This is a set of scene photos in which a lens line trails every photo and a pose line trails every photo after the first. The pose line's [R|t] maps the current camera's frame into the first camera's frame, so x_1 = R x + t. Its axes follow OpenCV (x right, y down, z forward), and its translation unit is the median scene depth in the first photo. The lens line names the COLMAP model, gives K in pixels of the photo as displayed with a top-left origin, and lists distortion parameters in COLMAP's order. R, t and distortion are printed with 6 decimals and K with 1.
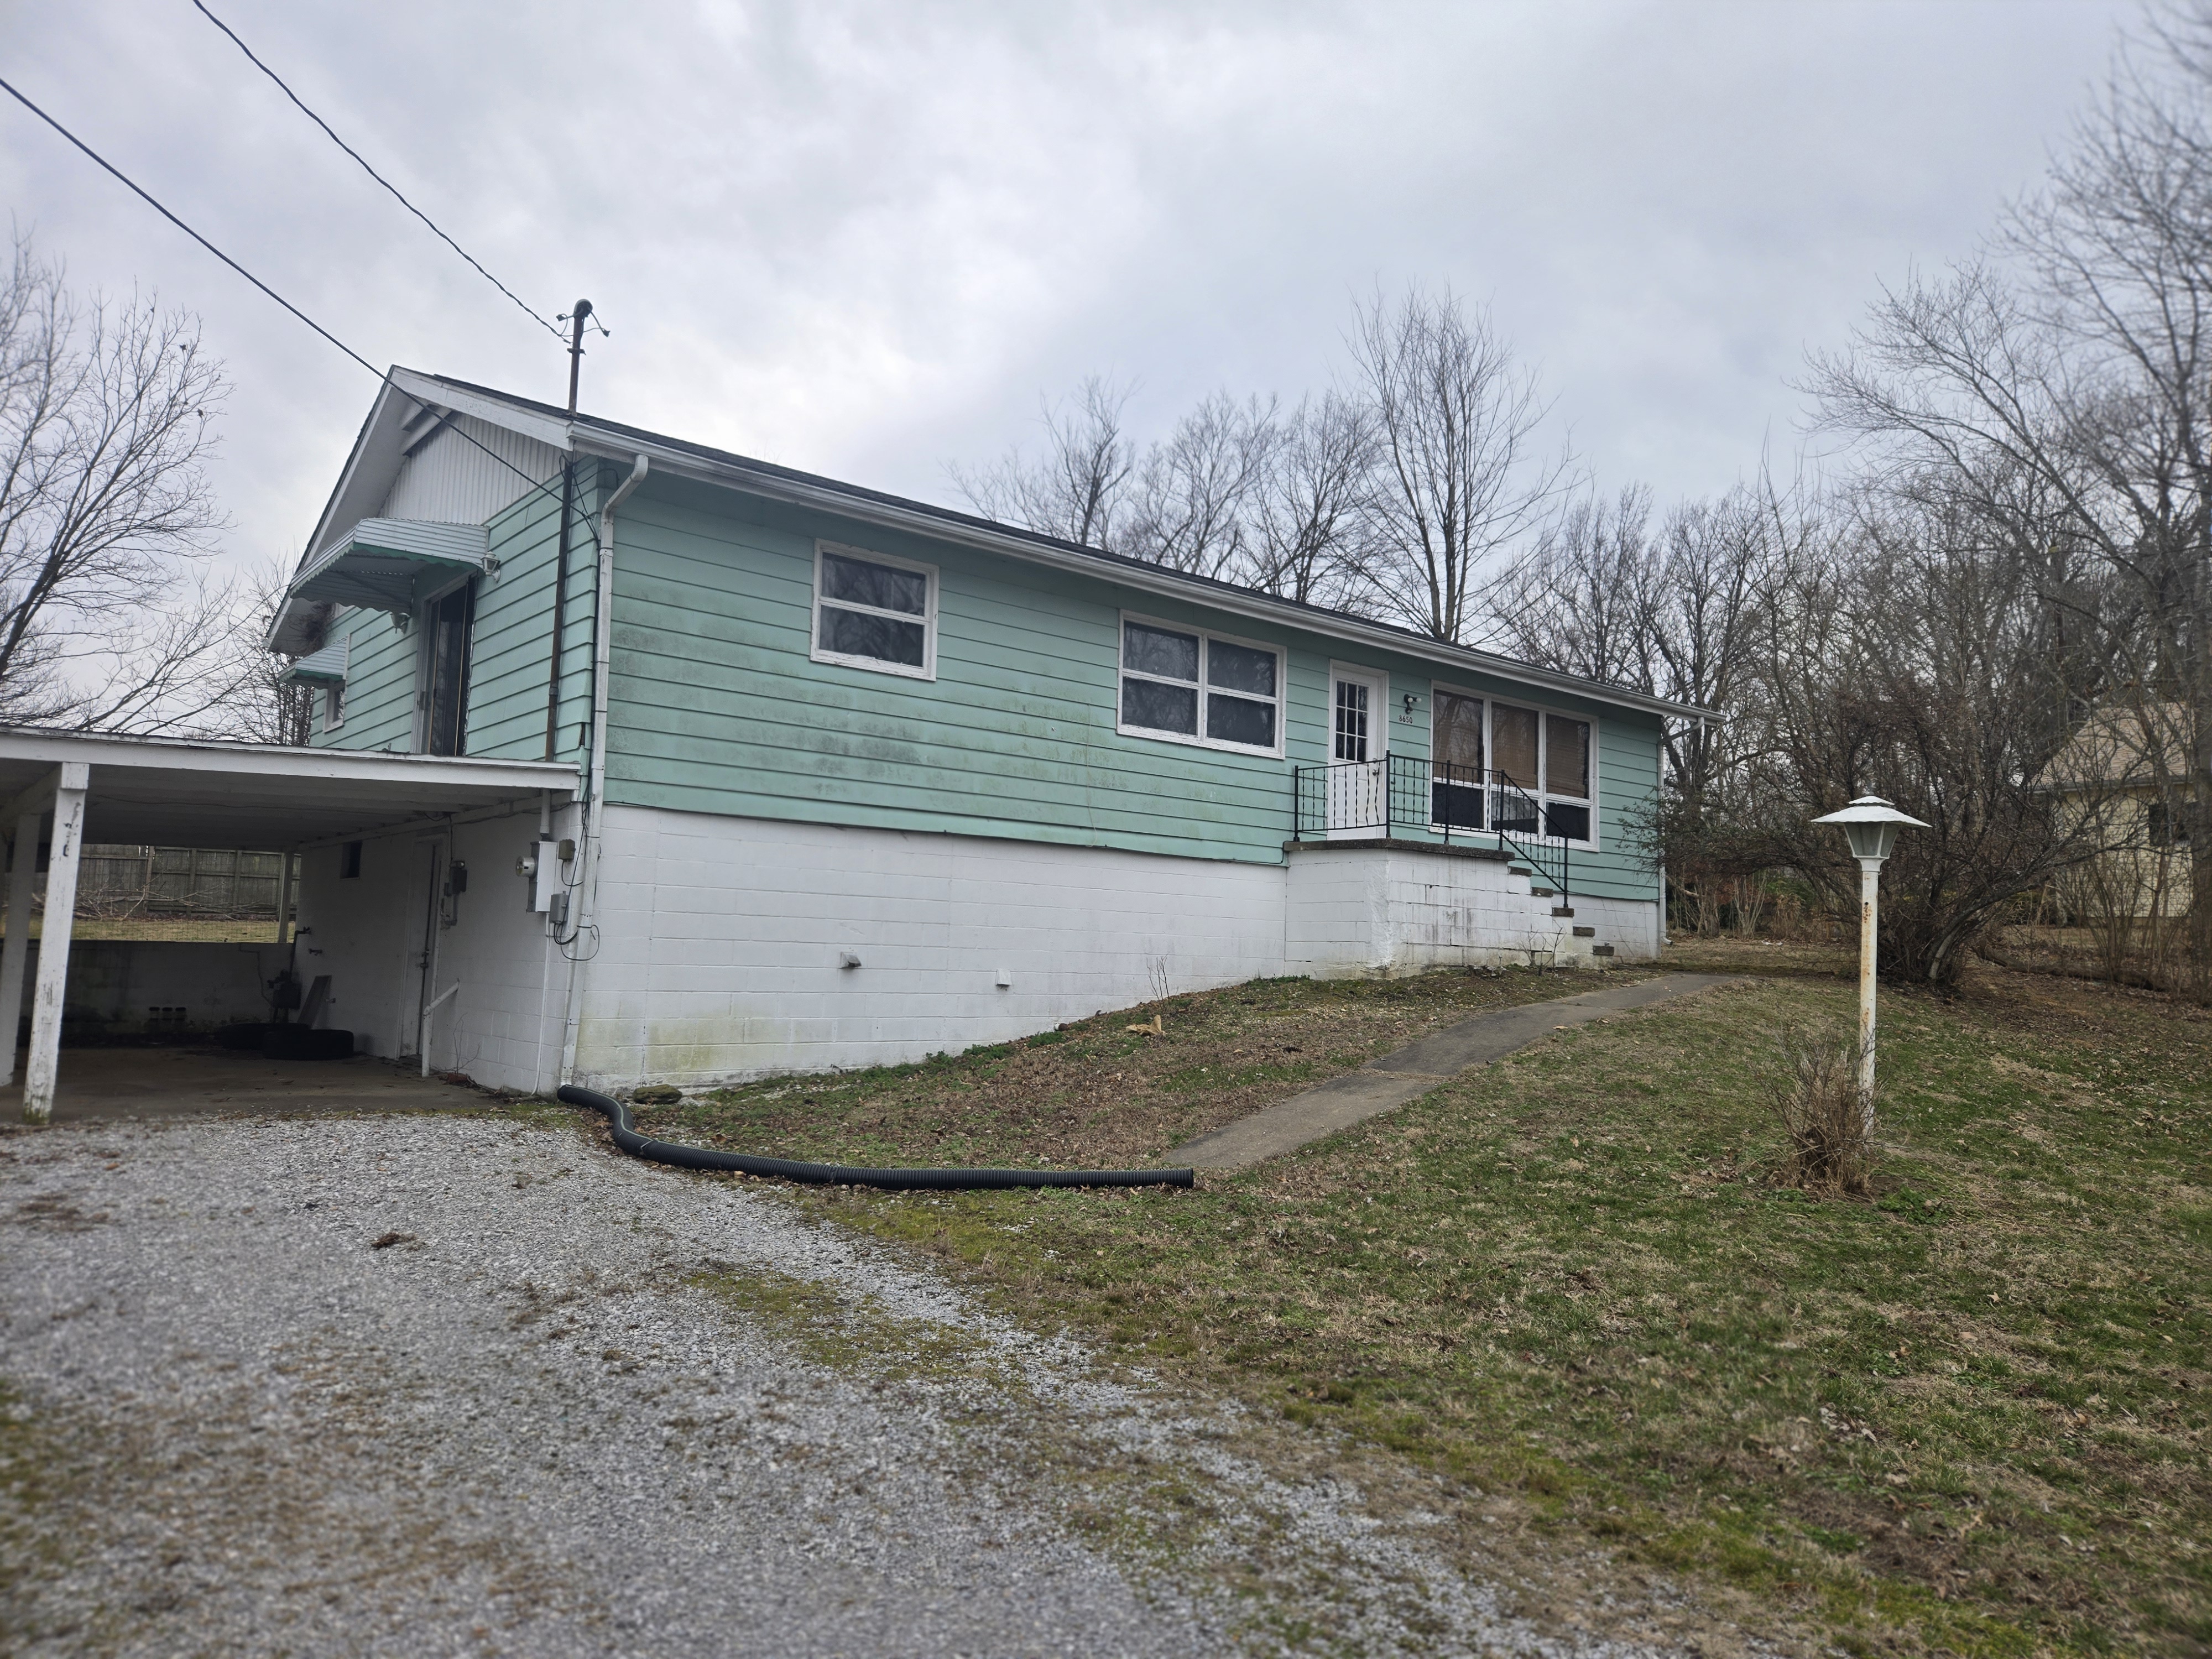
lens RADIAL K [[1576.4, 0, 1107.0], [0, 1576.4, 837.2], [0, 0, 1]] dist [0.086800, -0.073091]
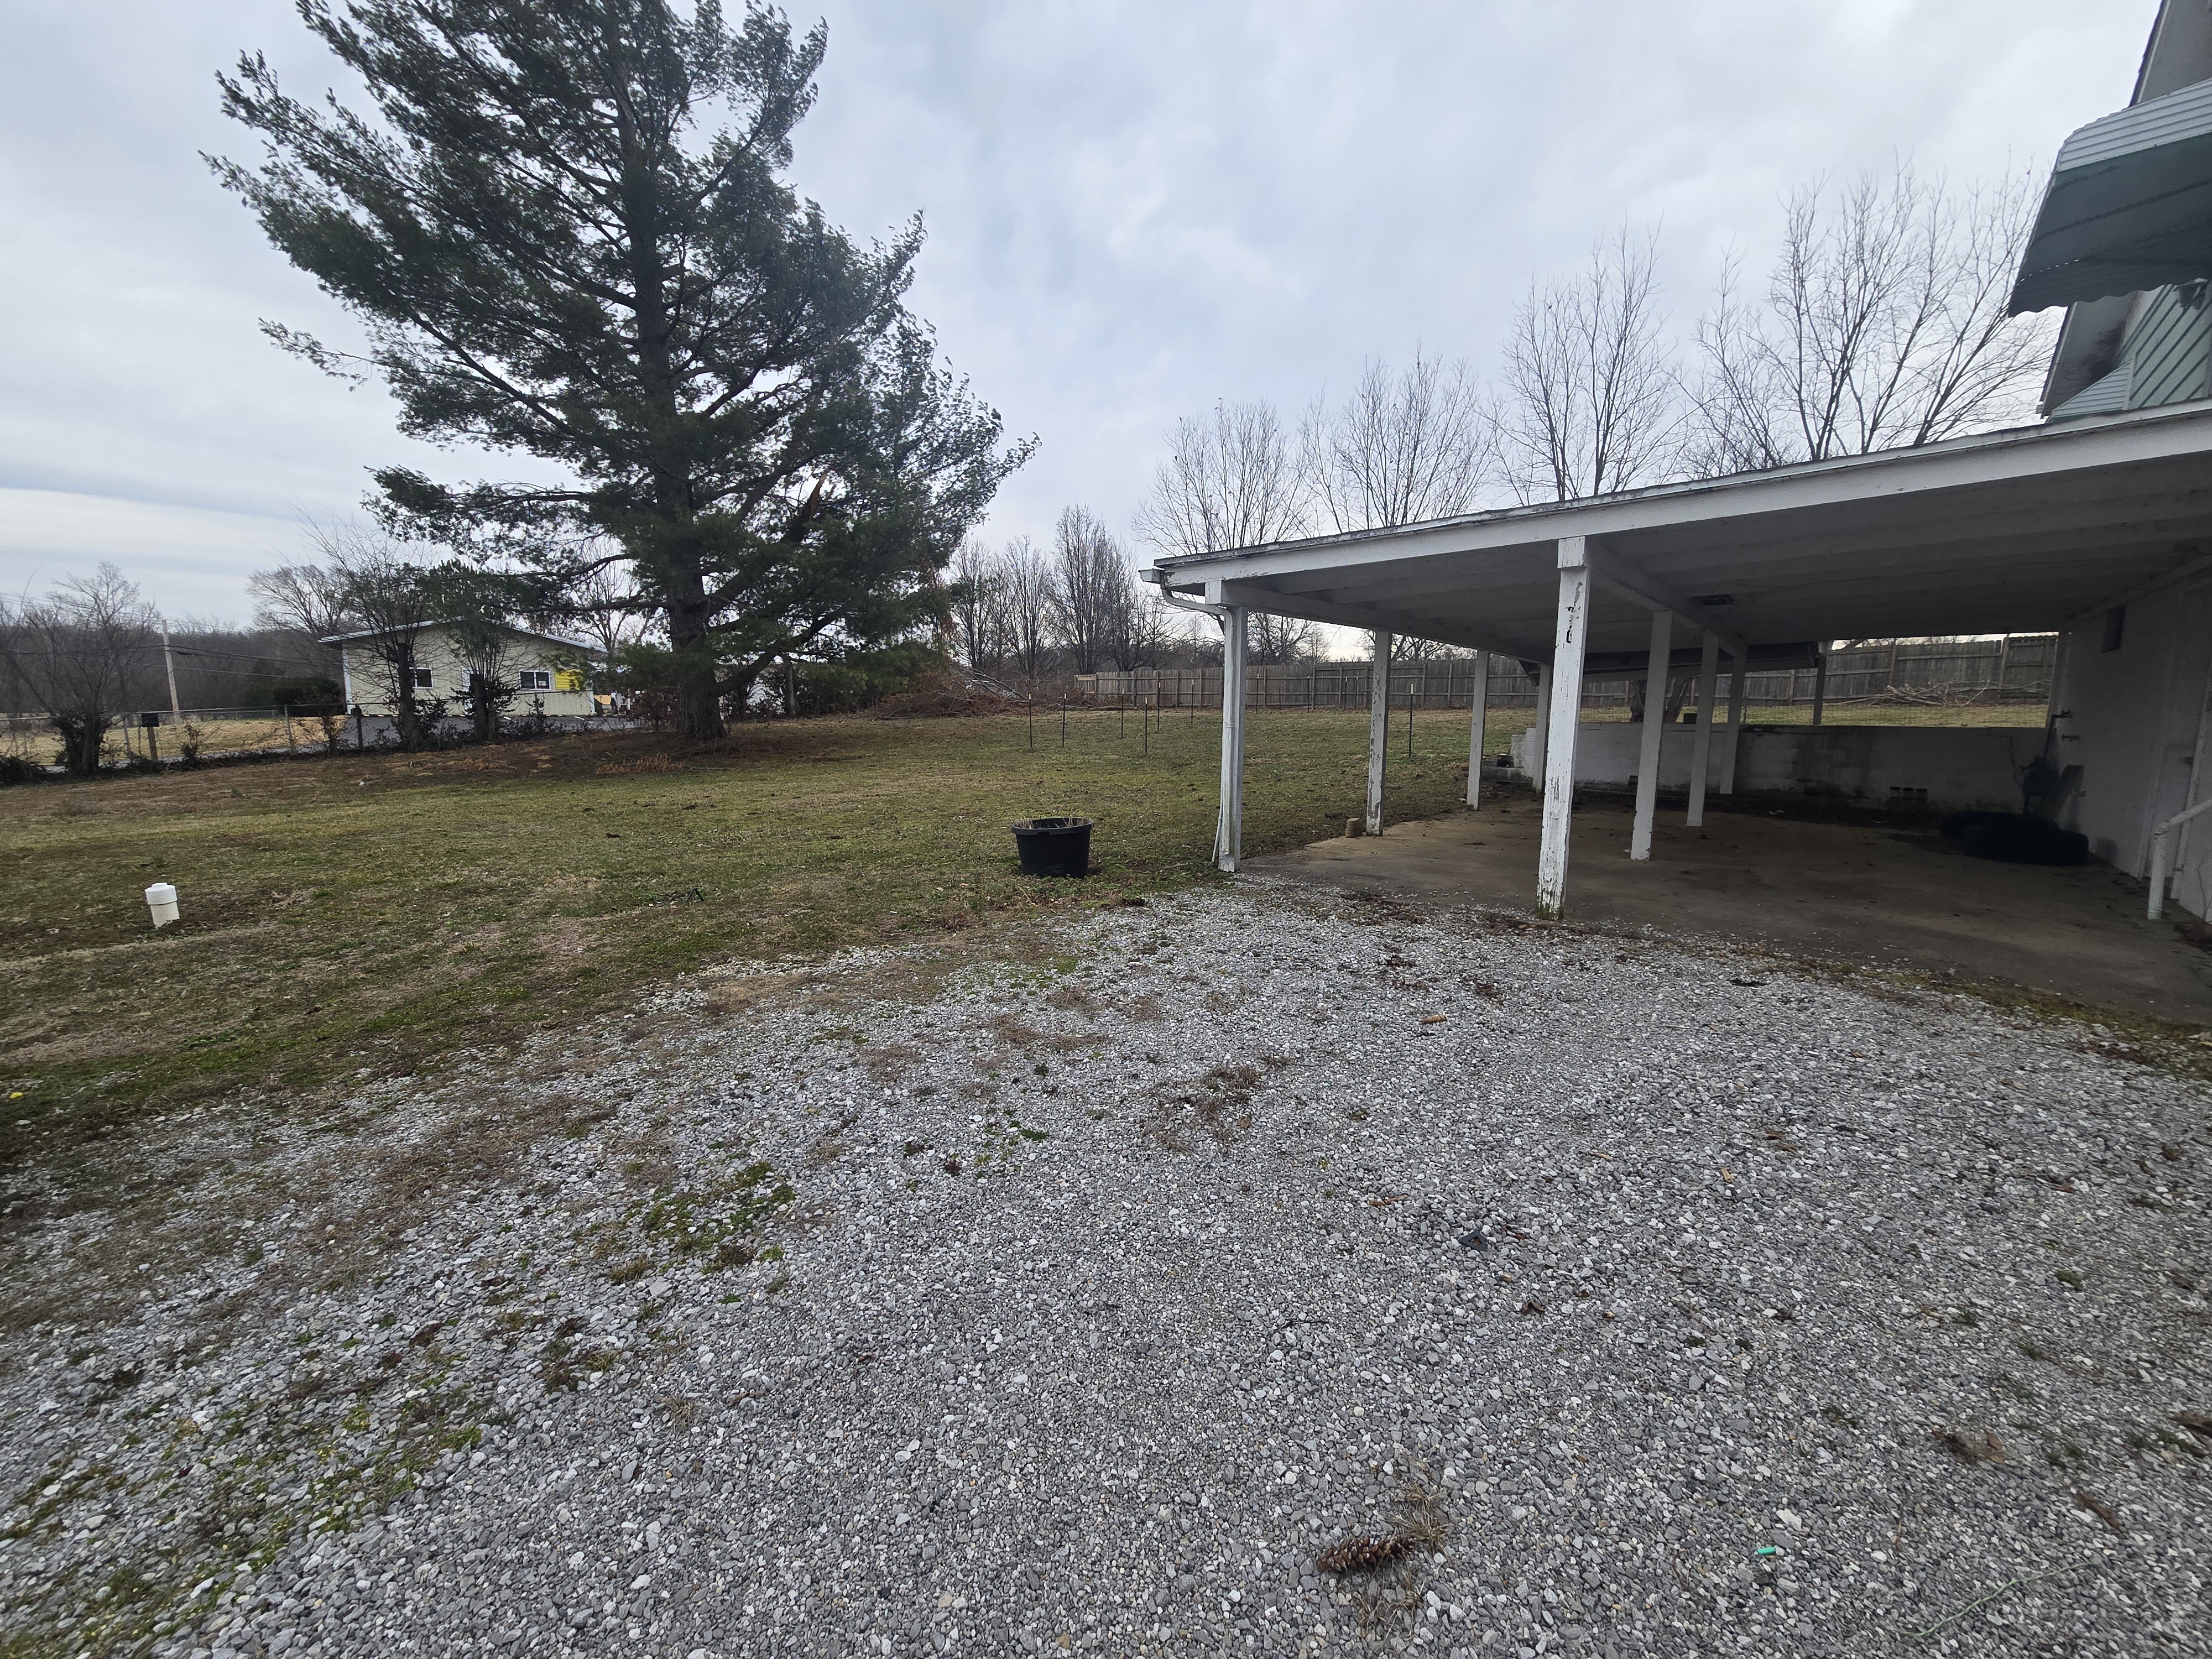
lens RADIAL K [[900.6, 0, 1115.2], [0, 900.6, 824.4], [0, 0, 1]] dist [-0.001474, -0.000175]
pose [[0.204234, 0.099480, -0.973854, -0.119980], [0.074694, 0.990339, 0.116828, 0.023381], [0.976068, -0.096602, 0.194831, 0.417751]]
